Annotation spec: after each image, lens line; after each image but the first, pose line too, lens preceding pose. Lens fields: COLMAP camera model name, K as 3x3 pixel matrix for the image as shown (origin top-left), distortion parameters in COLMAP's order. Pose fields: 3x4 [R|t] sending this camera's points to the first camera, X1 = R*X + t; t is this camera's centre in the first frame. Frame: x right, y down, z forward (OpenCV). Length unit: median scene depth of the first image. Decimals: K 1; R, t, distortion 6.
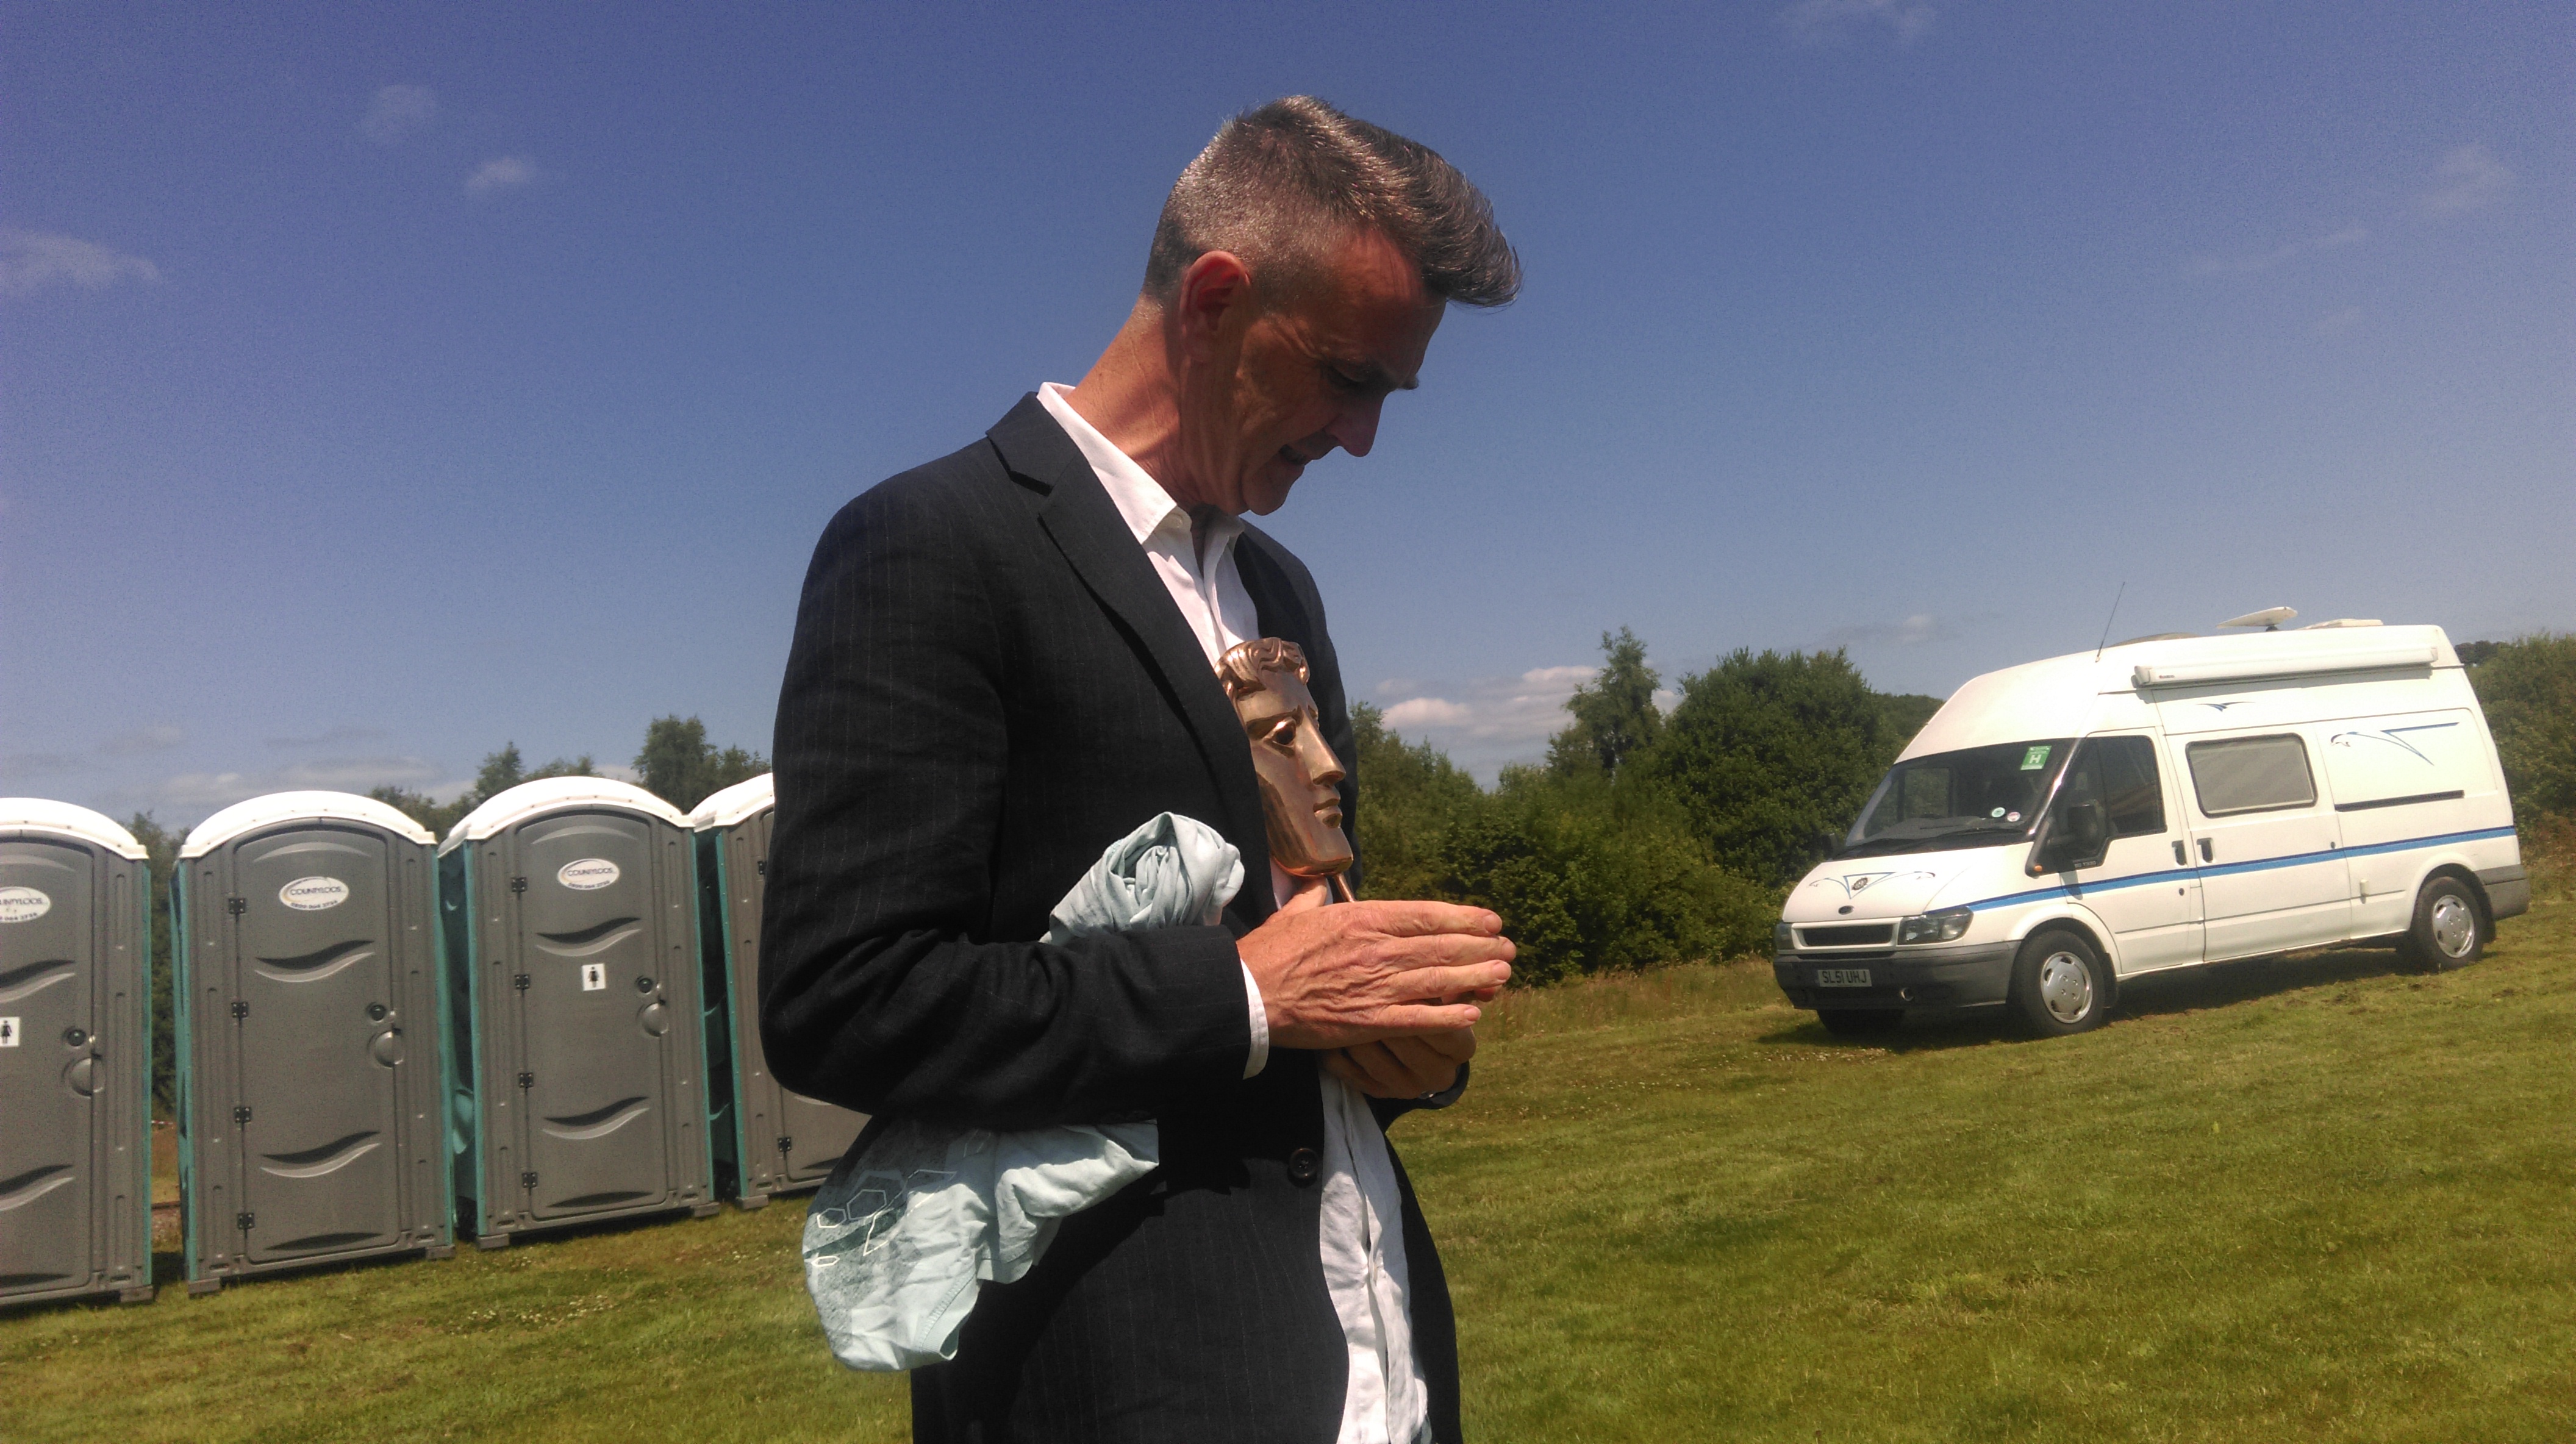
lens RADIAL K [[2085.0, 0, 1293.1], [0, 2085.0, 739.5], [0, 0, 1]] dist [0.125129, -0.206329]
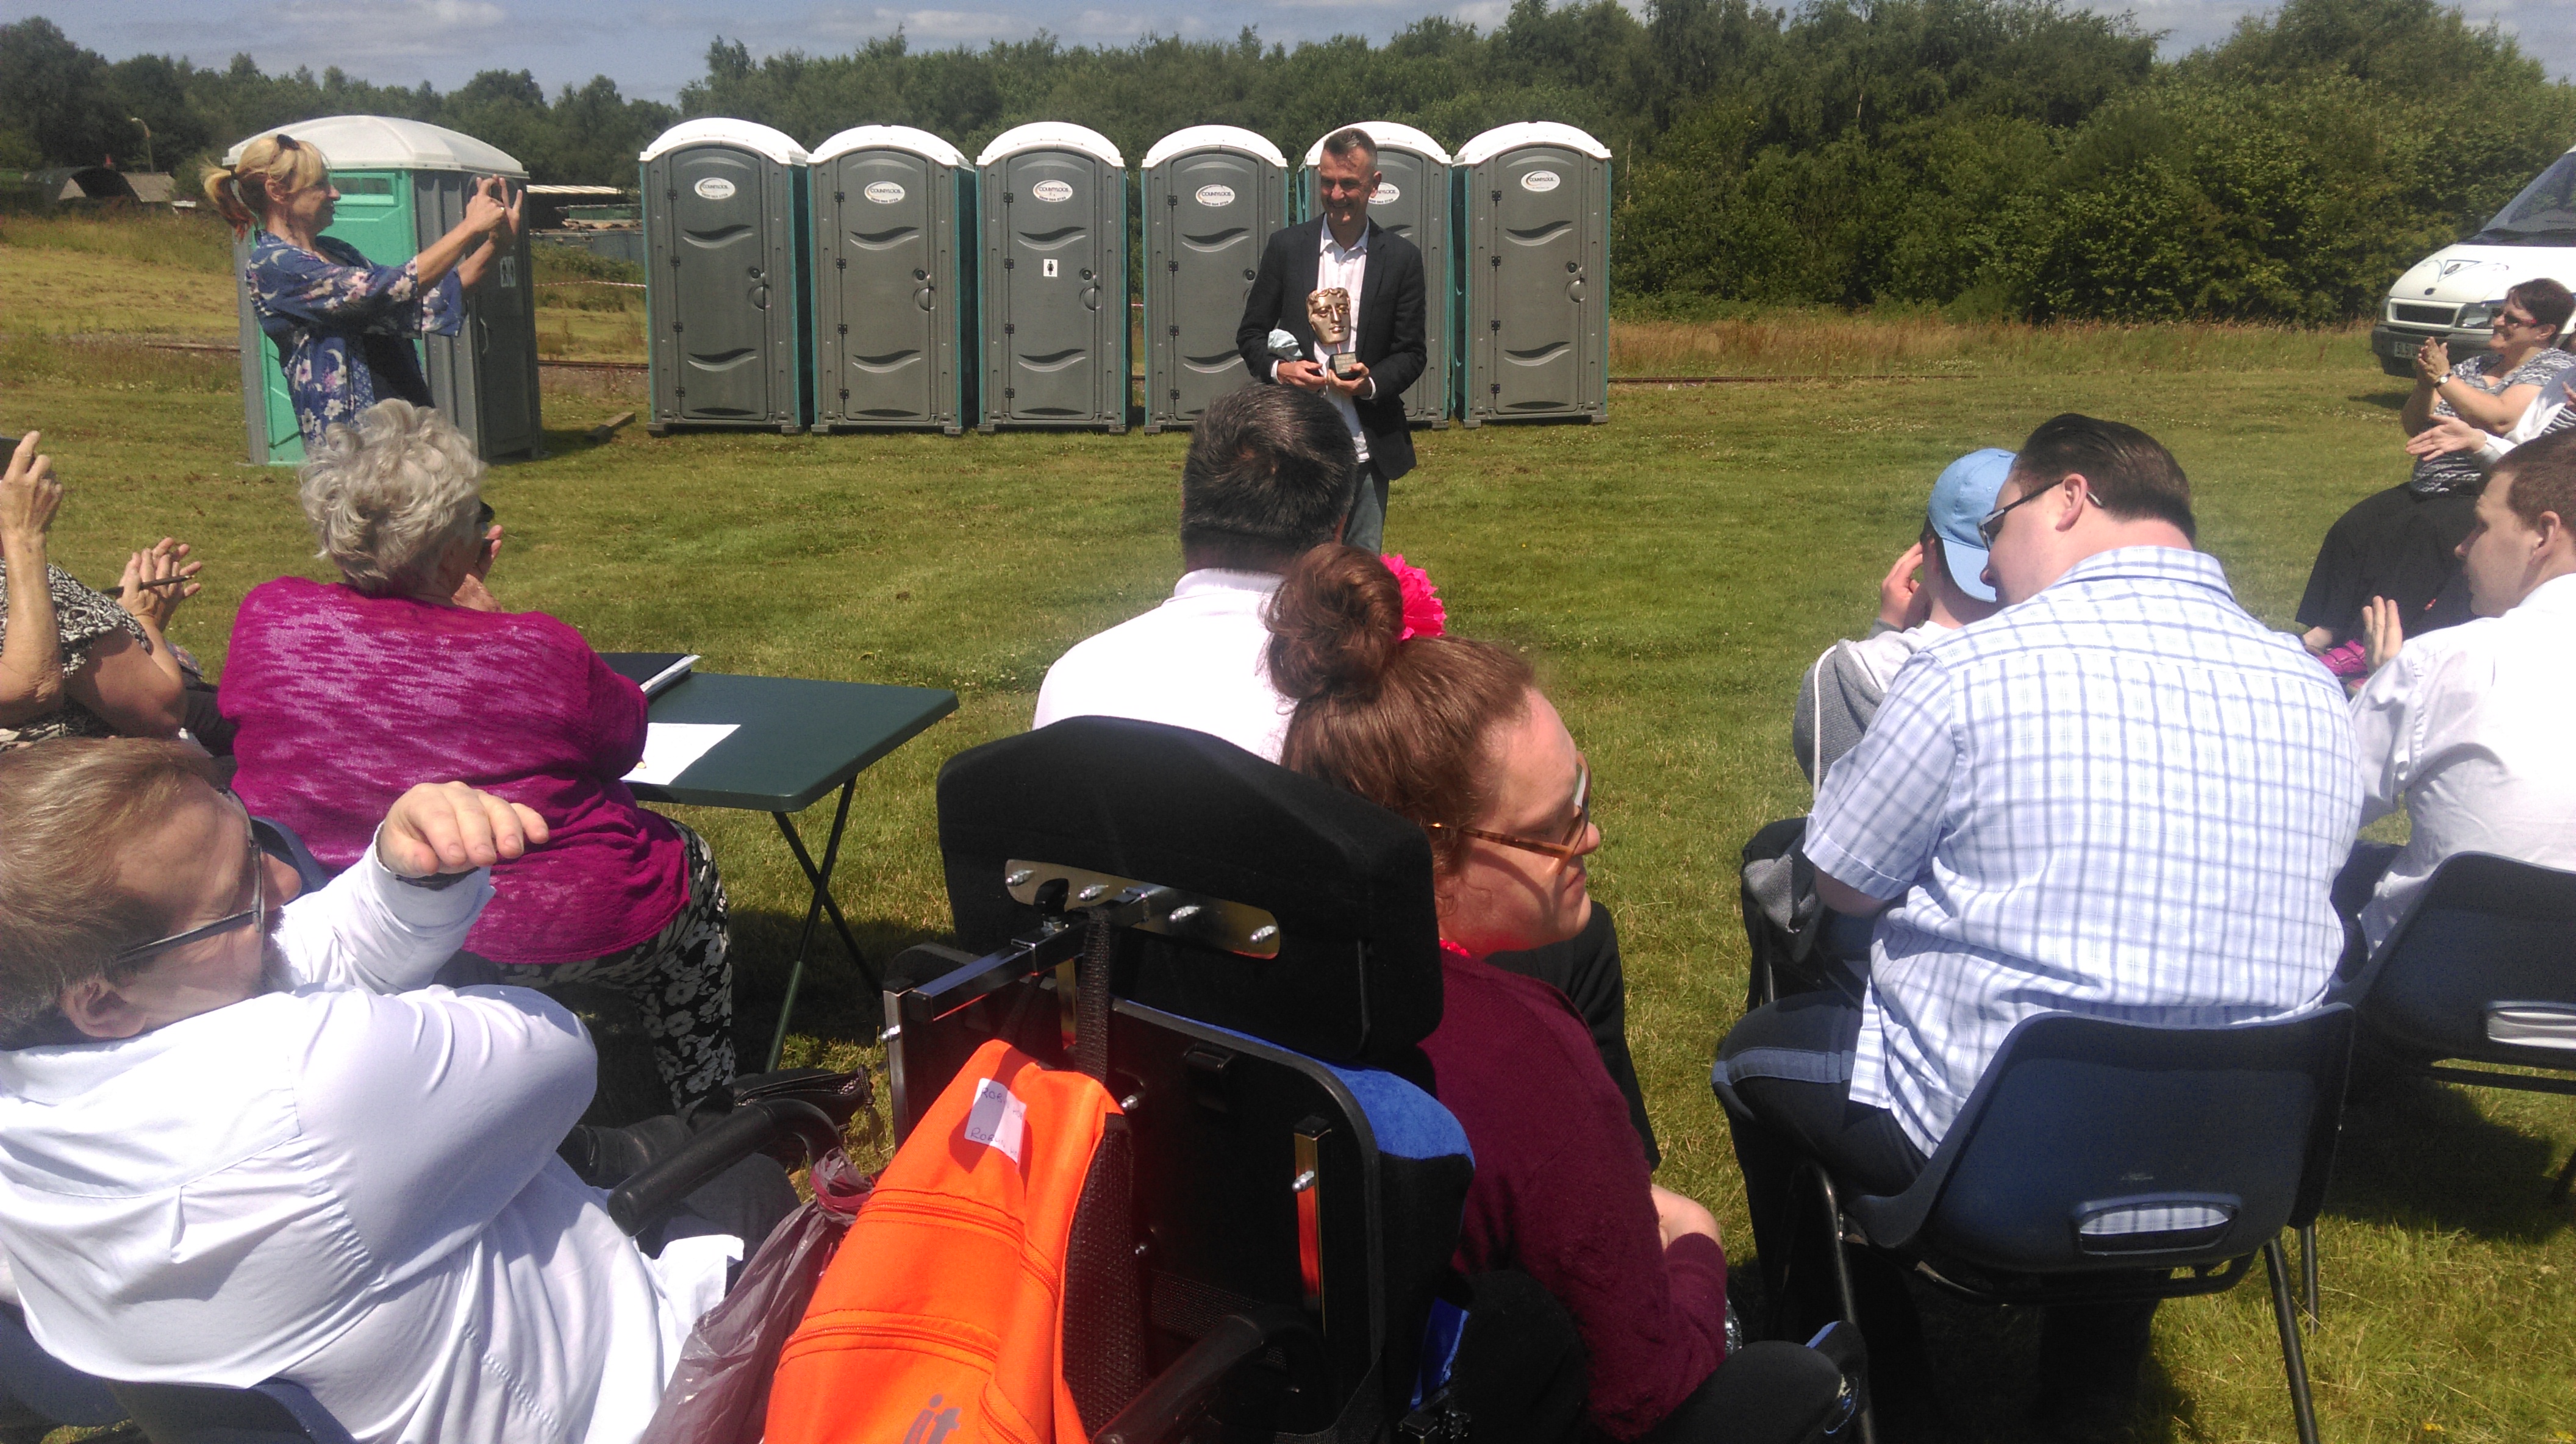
lens RADIAL K [[2118.2, 0, 1306.0], [0, 2118.2, 718.0], [0, 0, 1]] dist [0.124705, -0.211810]
pose [[0.886810, 0.184081, -0.423889, 0.250195], [-0.030846, 0.938775, 0.343147, -0.081319], [0.461104, -0.291231, 0.838193, -0.319038]]
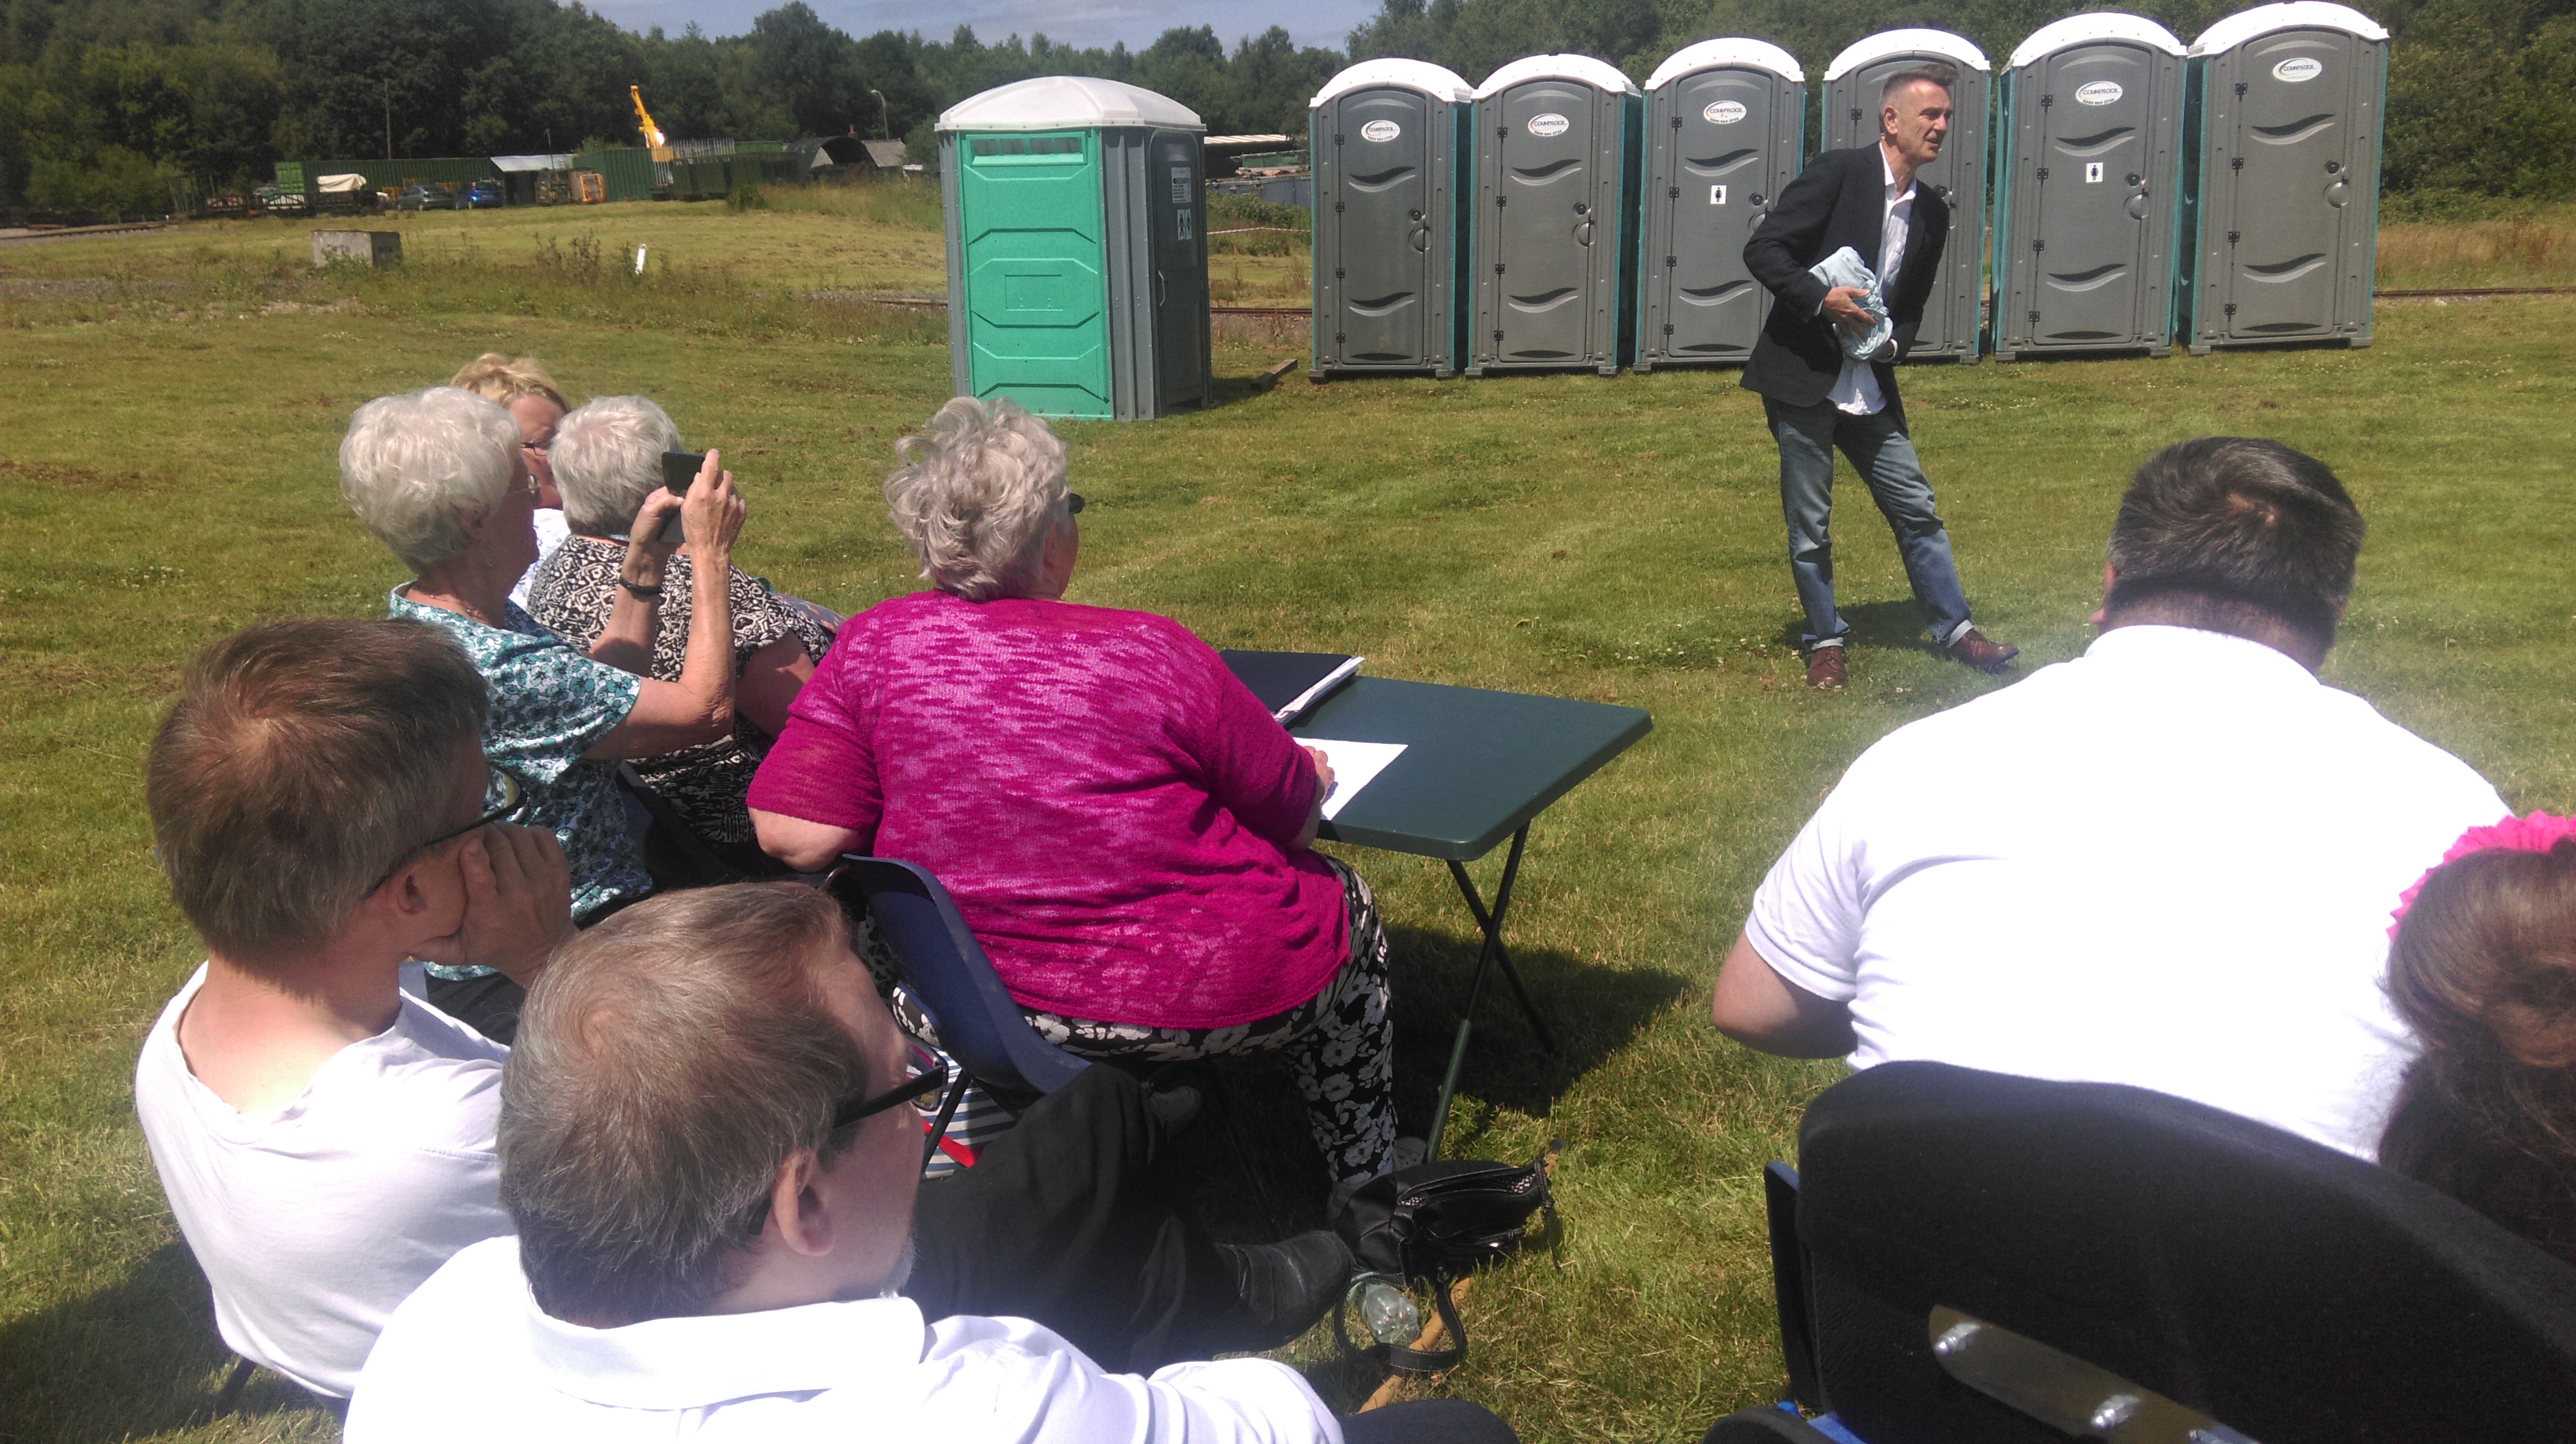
lens RADIAL K [[2100.8, 0, 1295.9], [0, 2100.8, 722.7], [0, 0, 1]] dist [0.120148, -0.195423]
pose [[0.717532, 0.228178, -0.658091, 0.207336], [0.048746, 0.926051, 0.374236, -0.075323], [0.694818, -0.300606, 0.653348, -0.277685]]
